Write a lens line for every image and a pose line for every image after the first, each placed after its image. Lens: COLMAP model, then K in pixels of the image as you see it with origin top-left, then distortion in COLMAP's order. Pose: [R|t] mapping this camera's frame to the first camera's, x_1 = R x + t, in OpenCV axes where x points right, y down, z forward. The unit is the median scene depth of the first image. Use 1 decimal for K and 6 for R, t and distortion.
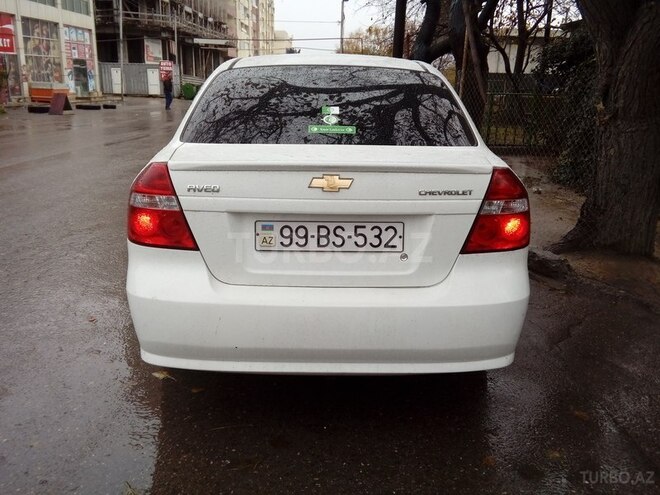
lens RADIAL K [[593.4, 0, 330.0], [0, 593.4, 247.5], [0, 0, 1]] dist [0.096268, -0.160781]
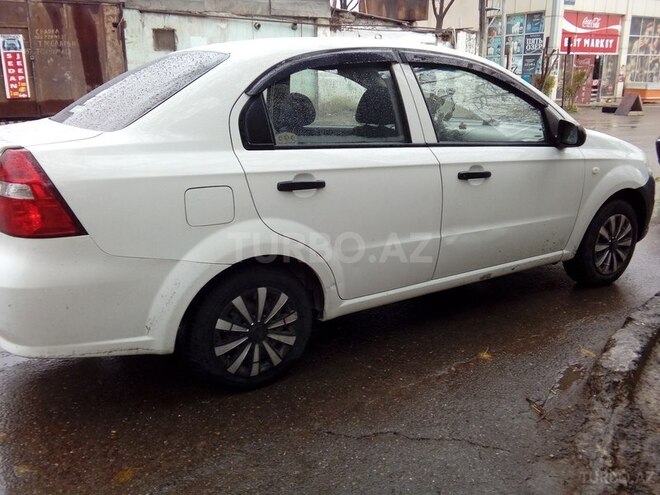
lens RADIAL K [[593.4, 0, 330.0], [0, 593.4, 247.5], [0, 0, 1]] dist [0.096268, -0.160781]
pose [[0.533233, 0.213781, -0.818511, 0.115035], [-0.216108, 0.969864, 0.112524, -0.016479], [0.817900, 0.116885, 0.563363, 0.073480]]
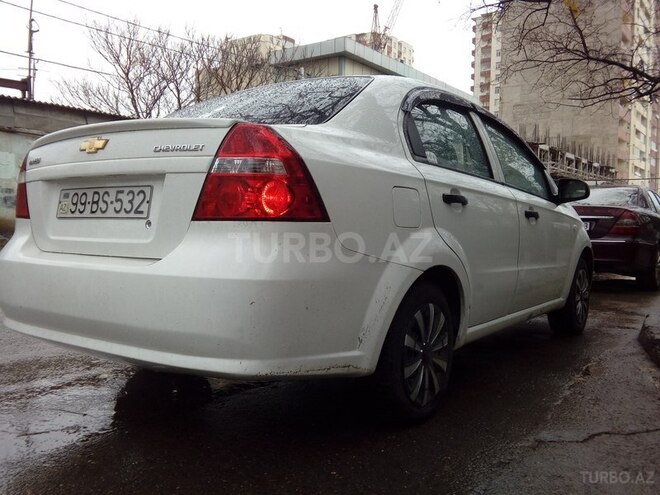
lens RADIAL K [[593.4, 0, 330.0], [0, 593.4, 247.5], [0, 0, 1]] dist [0.096268, -0.160781]
pose [[0.809412, 0.018605, -0.586946, 0.072055], [-0.158770, 0.969207, -0.188227, 0.014516], [0.565370, 0.245543, 0.787442, 0.037076]]
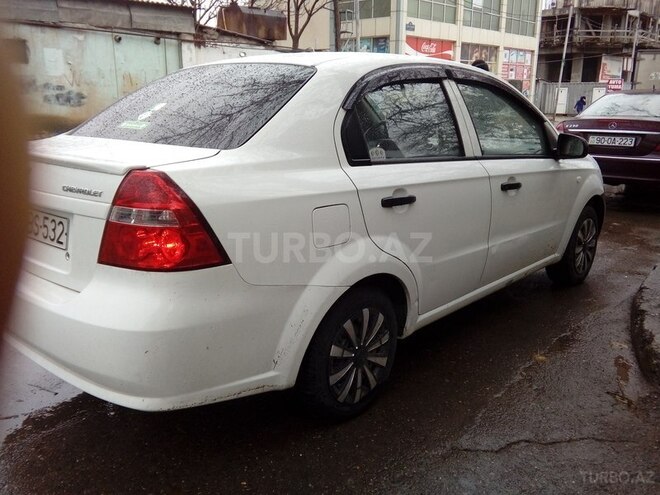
lens RADIAL K [[593.4, 0, 330.0], [0, 593.4, 247.5], [0, 0, 1]] dist [0.096268, -0.160781]
pose [[0.739234, 0.153954, -0.655615, 0.086508], [-0.175493, 0.983922, 0.033173, -0.008343], [0.650181, 0.090533, 0.754366, 0.045193]]
